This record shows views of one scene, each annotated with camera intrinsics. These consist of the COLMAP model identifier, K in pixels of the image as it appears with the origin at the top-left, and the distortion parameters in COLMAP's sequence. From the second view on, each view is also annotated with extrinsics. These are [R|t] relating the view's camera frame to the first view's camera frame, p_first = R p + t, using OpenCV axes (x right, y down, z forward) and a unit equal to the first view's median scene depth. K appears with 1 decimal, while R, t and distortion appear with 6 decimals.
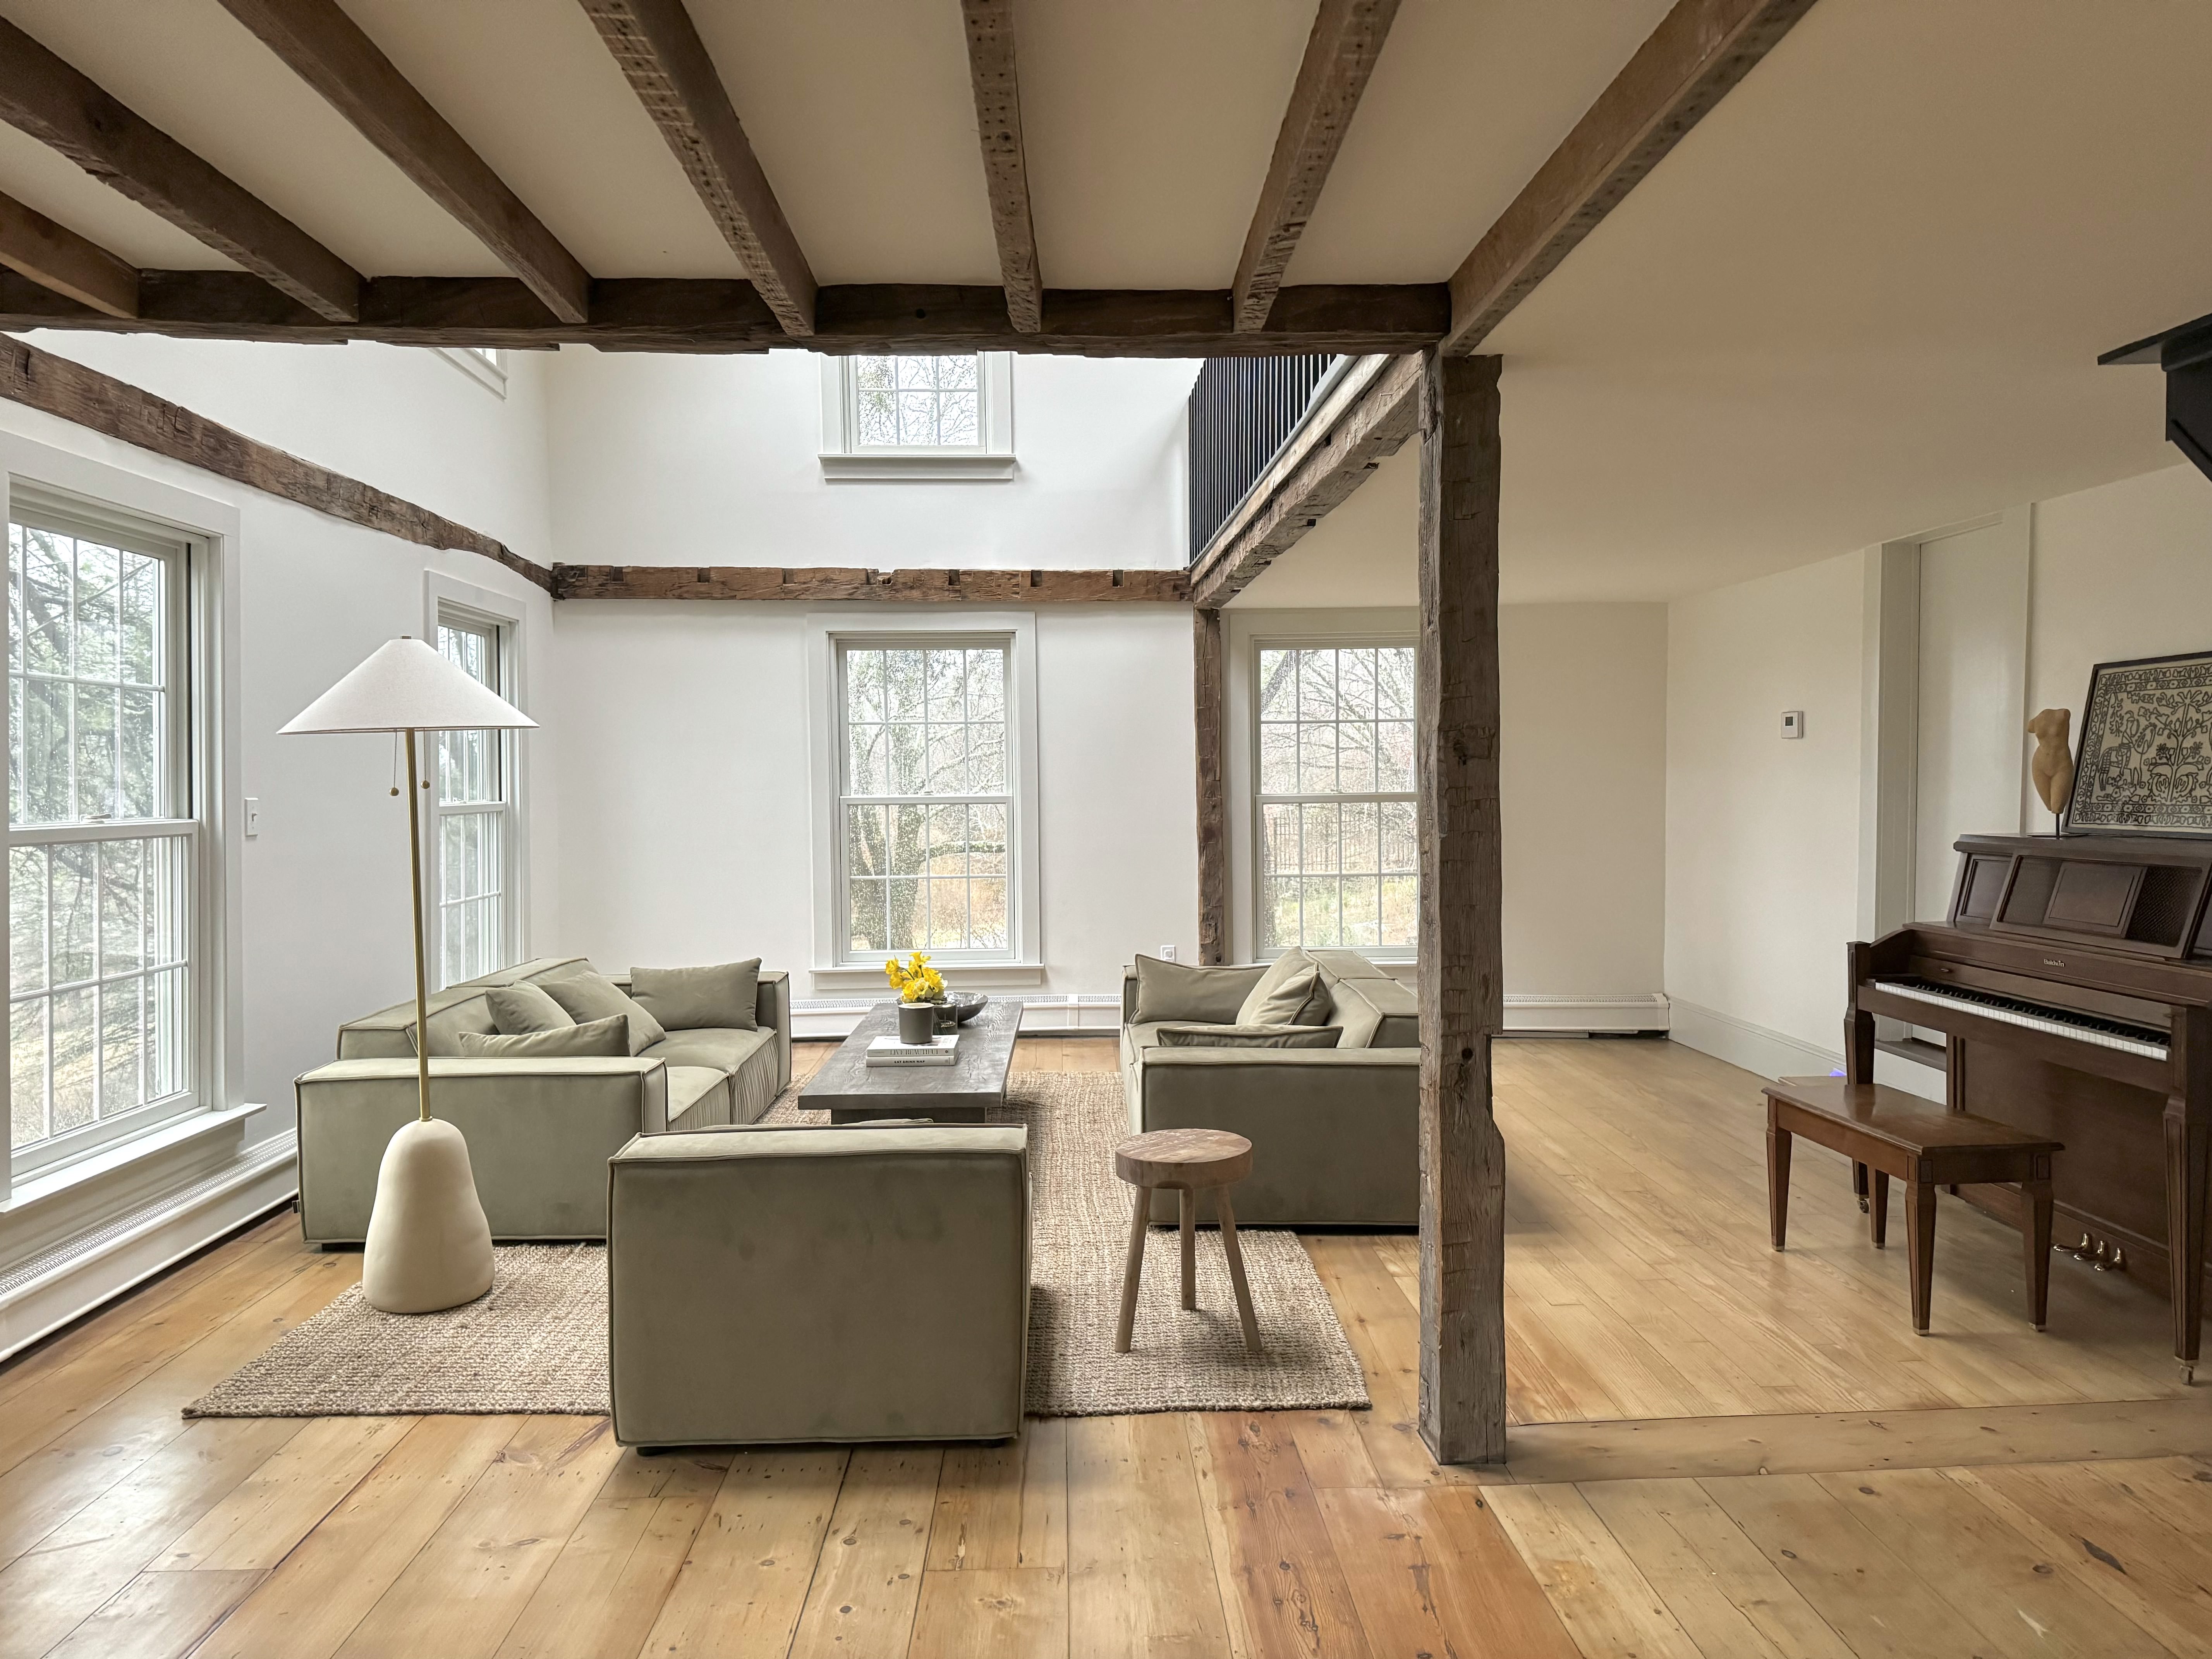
lens RADIAL K [[1544.8, 0, 1107.2], [0, 1544.8, 830.8], [0, 0, 1]] dist [0.042329, -0.004123]
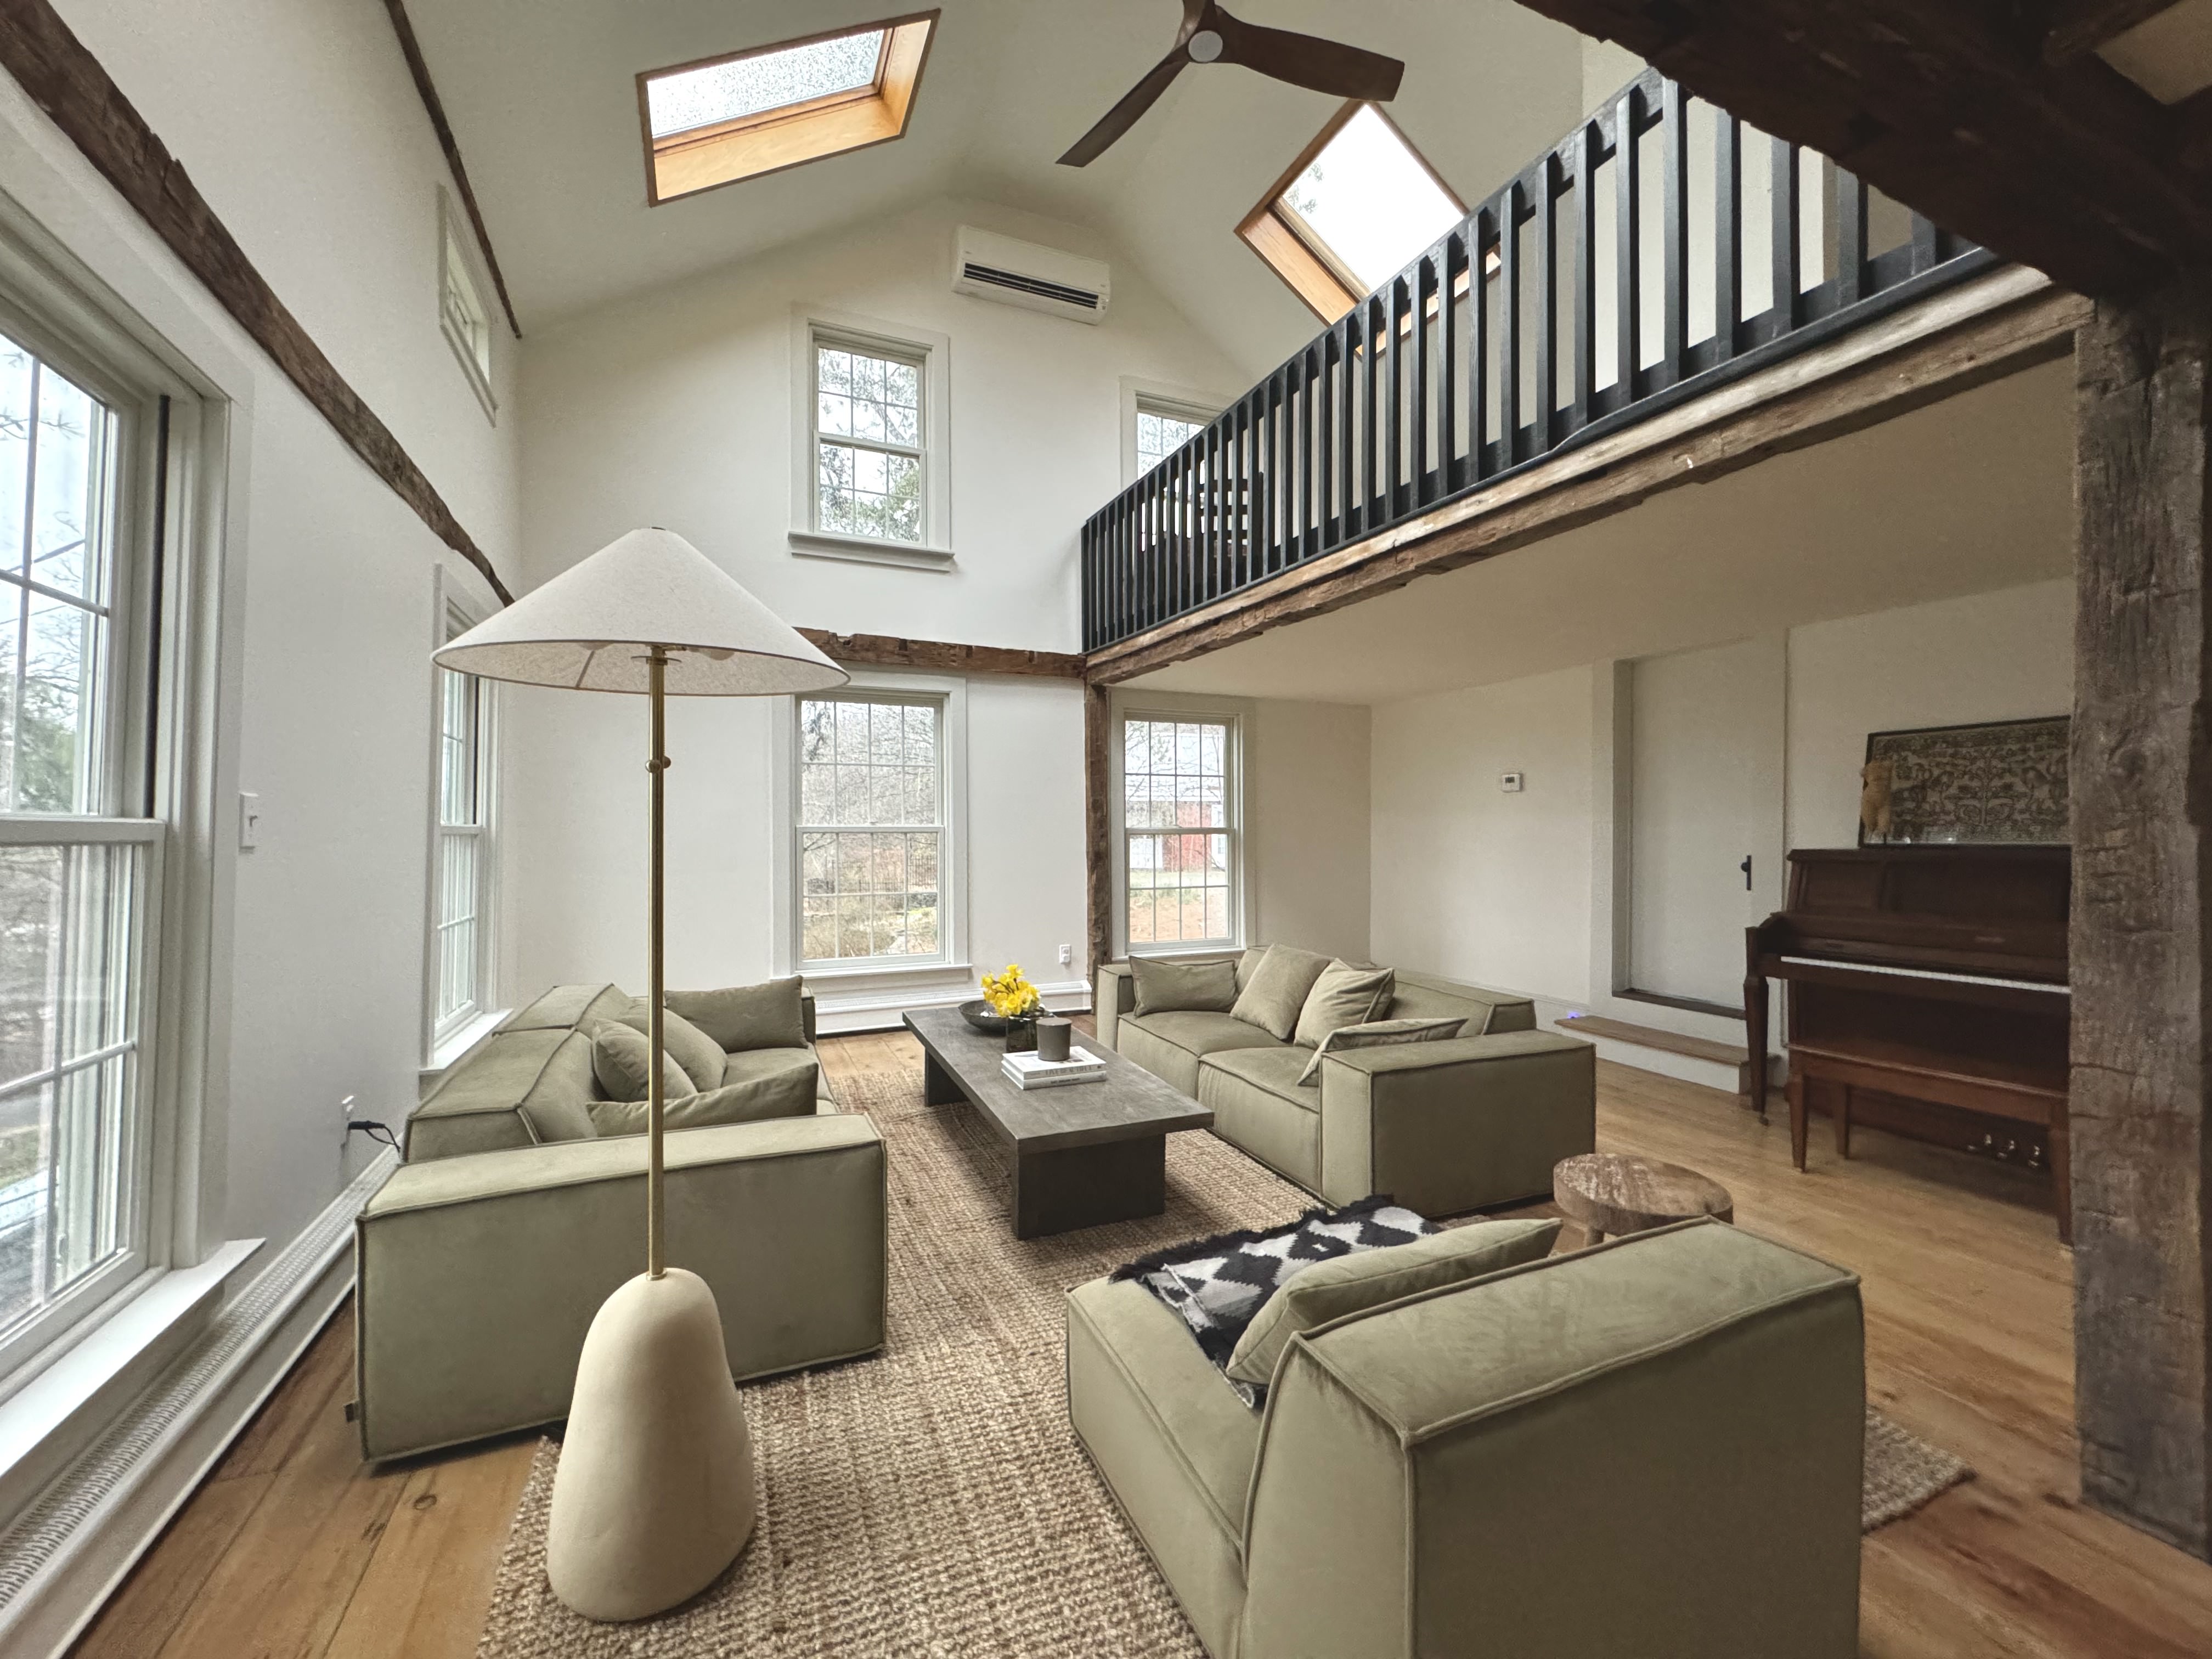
lens RADIAL K [[895.6, 0, 1105.7], [0, 895.6, 818.5], [0, 0, 1]] dist [0.000935, 0.000480]
pose [[0.926048, 0.014808, 0.377114, -0.251272], [0.005147, 0.998641, -0.051853, 0.009863], [-0.377370, 0.049959, 0.924714, 0.354237]]
